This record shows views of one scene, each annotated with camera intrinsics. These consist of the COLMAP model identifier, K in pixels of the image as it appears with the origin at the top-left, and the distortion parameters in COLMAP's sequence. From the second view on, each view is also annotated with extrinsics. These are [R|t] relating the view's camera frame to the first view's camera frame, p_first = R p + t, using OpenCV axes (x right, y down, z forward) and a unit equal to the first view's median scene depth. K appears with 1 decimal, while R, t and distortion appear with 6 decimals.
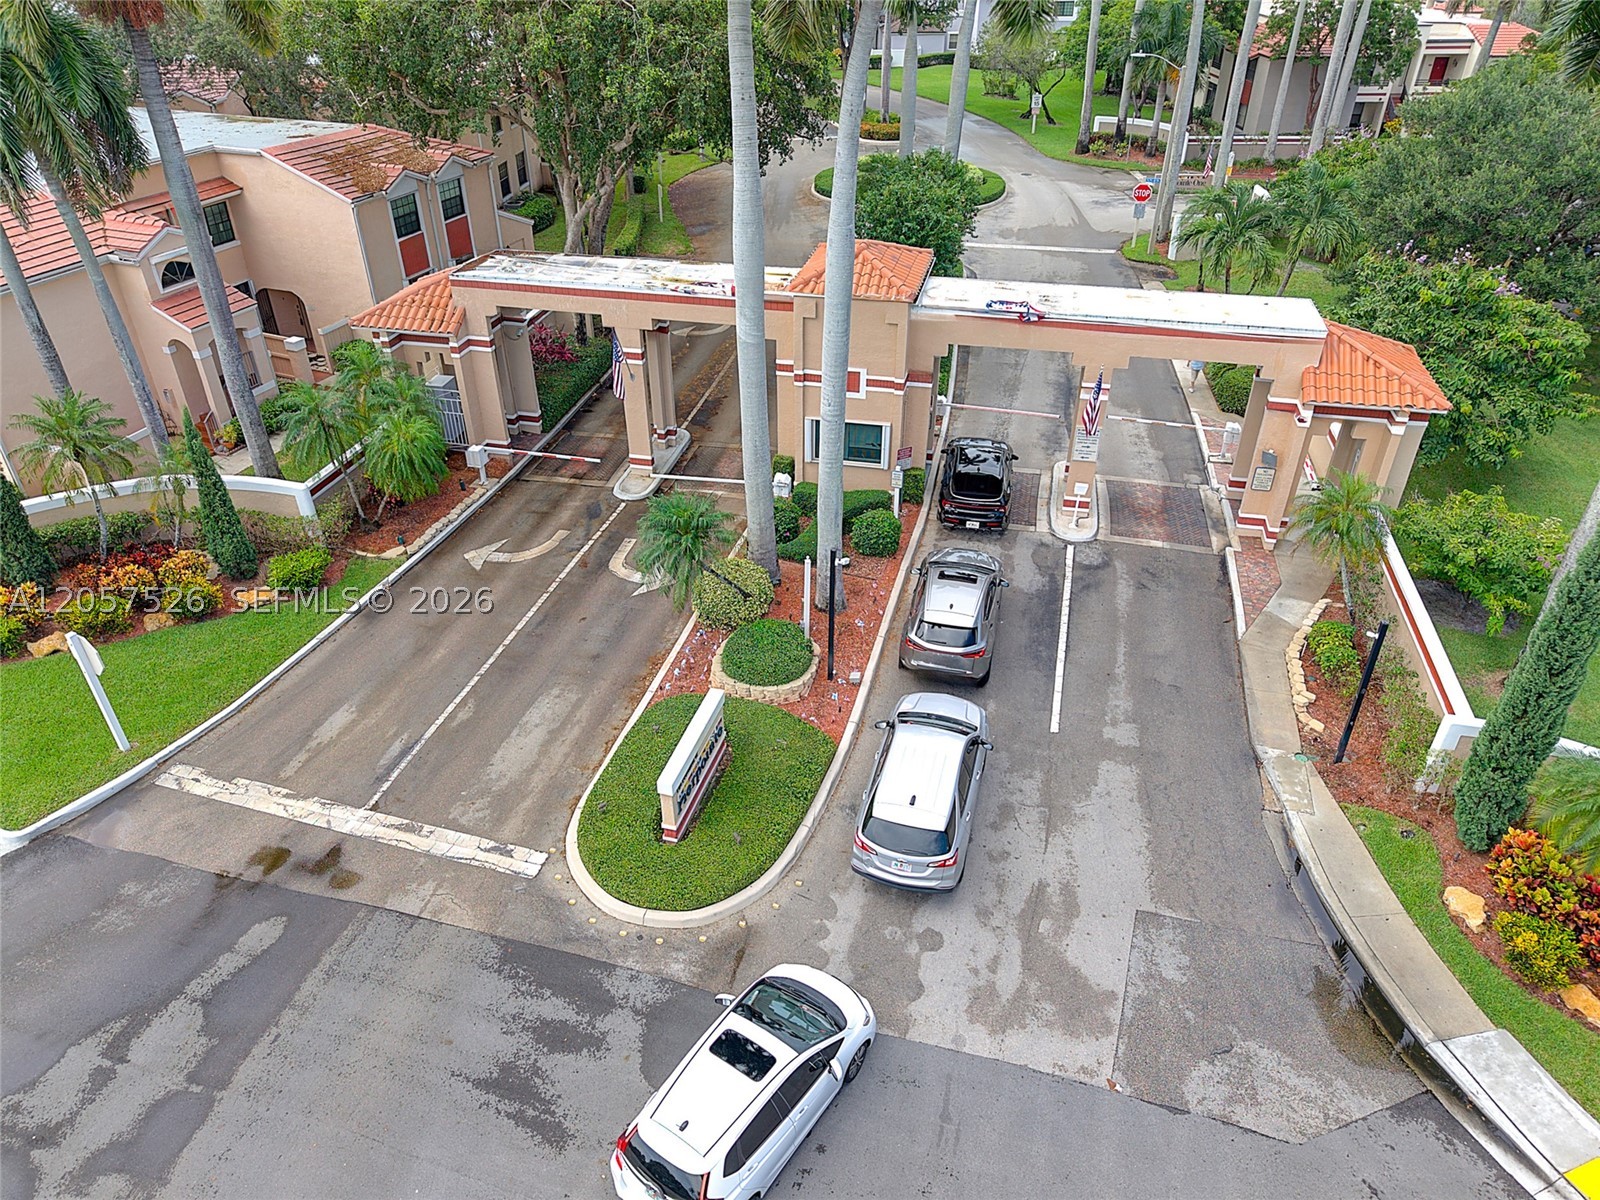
lens RADIAL K [[1057.6, 0, 802.7], [0, 1057.6, 605.0], [0, 0, 1]] dist [0.029072, -0.026160]
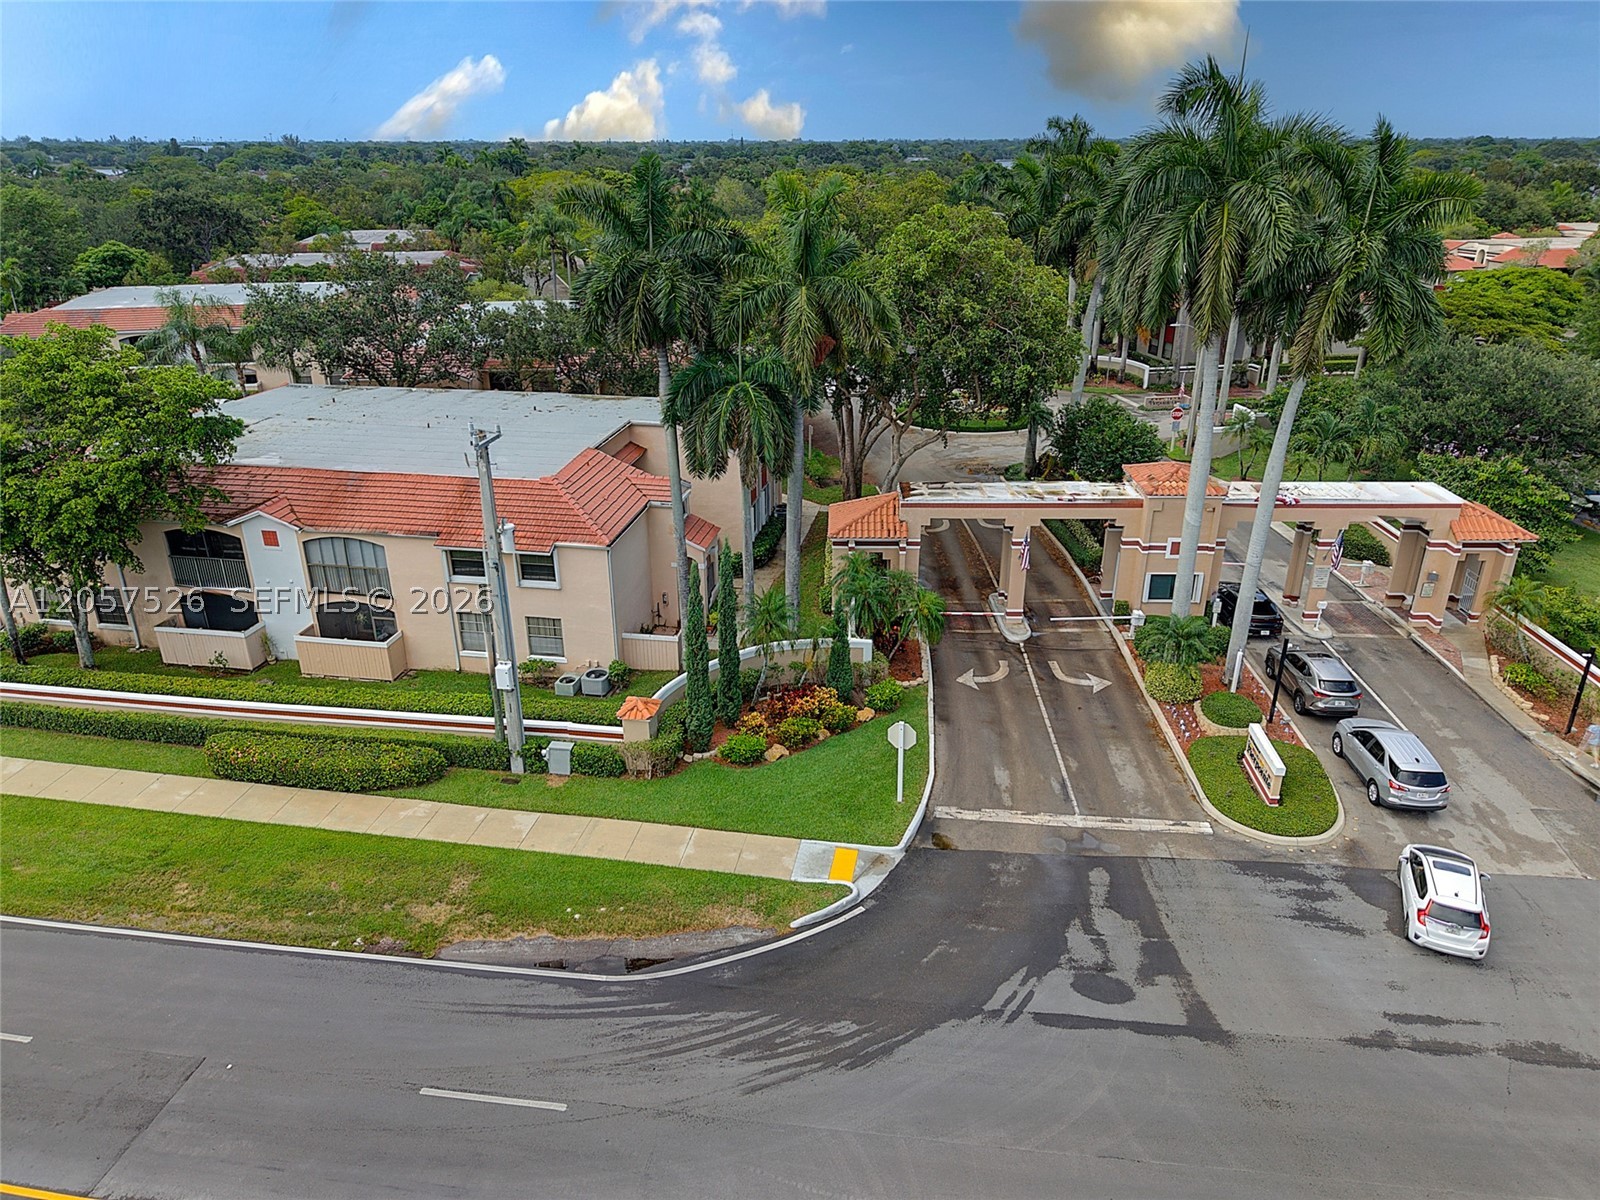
lens RADIAL K [[1057.6, 0, 802.9], [0, 1057.6, 606.5], [0, 0, 1]] dist [0.029072, -0.026160]
pose [[0.980935, -0.078077, 0.177962, -0.925832], [0.108394, 0.979883, -0.167572, 0.088447], [-0.161298, 0.183667, 0.969665, -0.491286]]
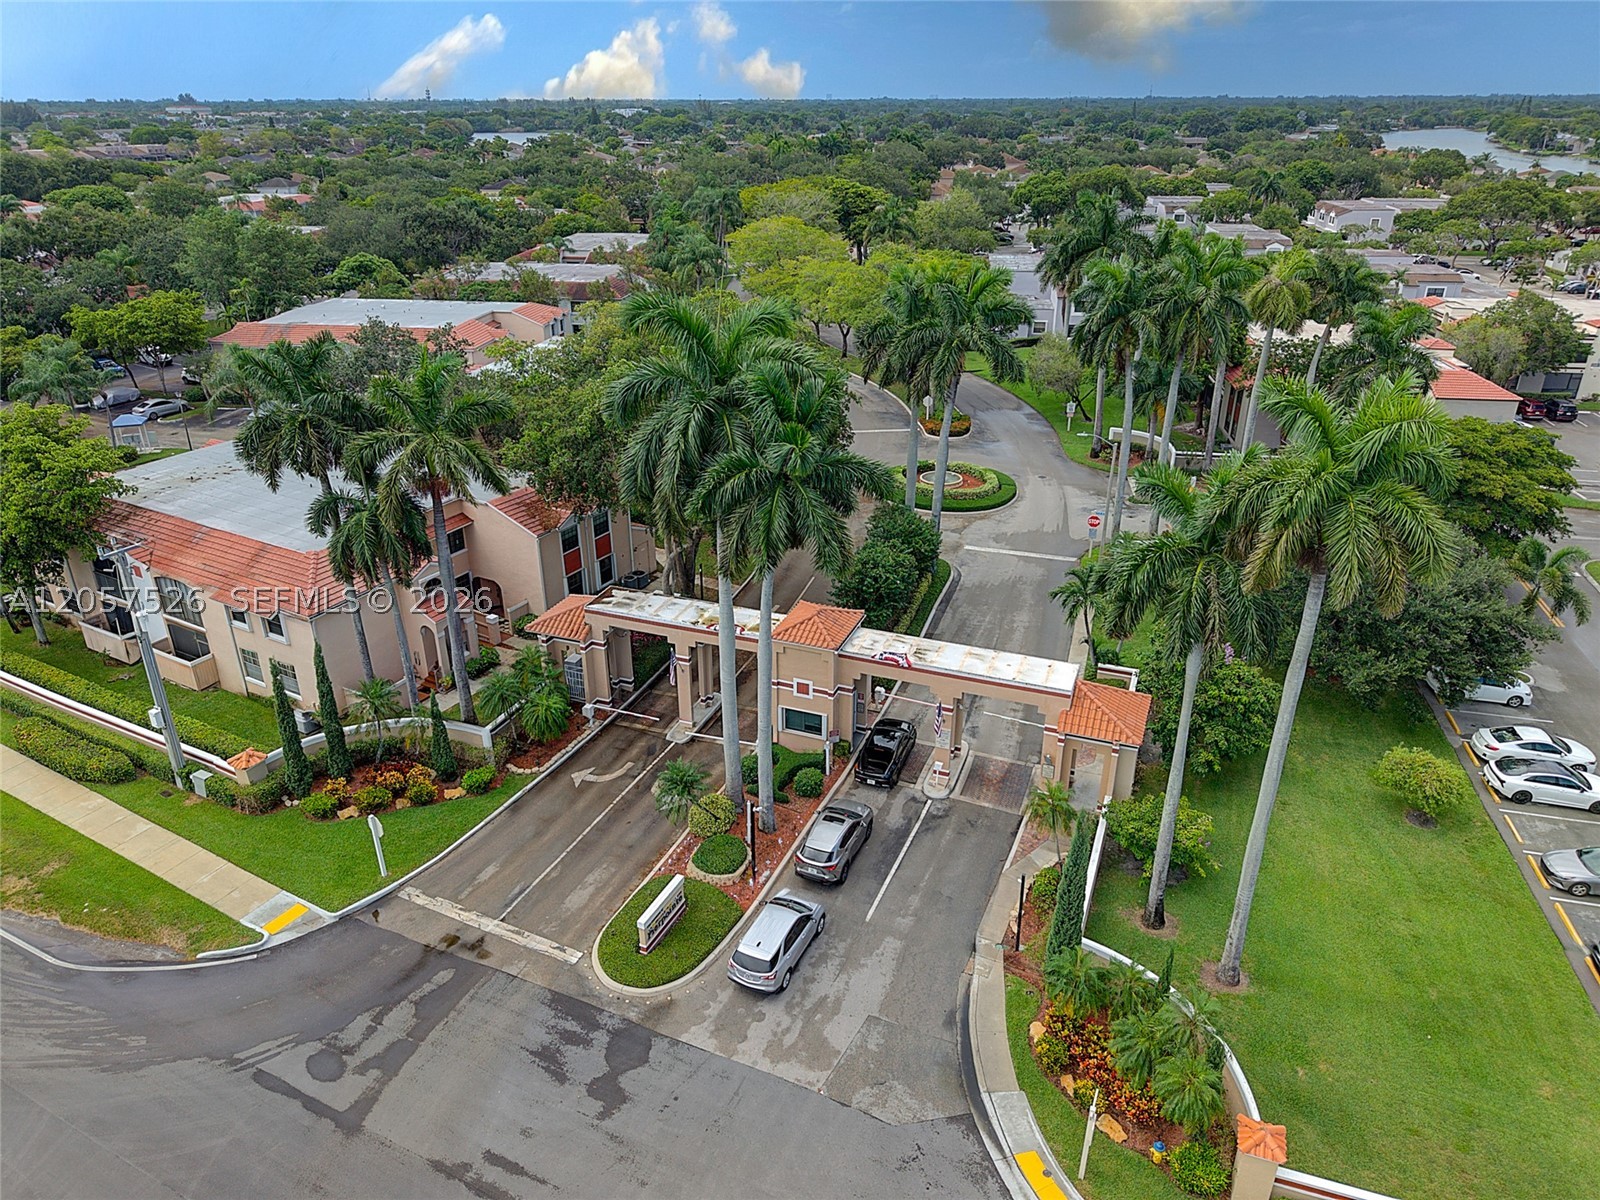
lens RADIAL K [[1057.6, 0, 802.4], [0, 1057.6, 613.2], [0, 0, 1]] dist [0.029072, -0.026160]
pose [[0.987819, 0.064297, -0.141703, 0.320169], [-0.083235, 0.987742, -0.132054, -0.129178], [0.131475, 0.142240, 0.981062, -0.773282]]
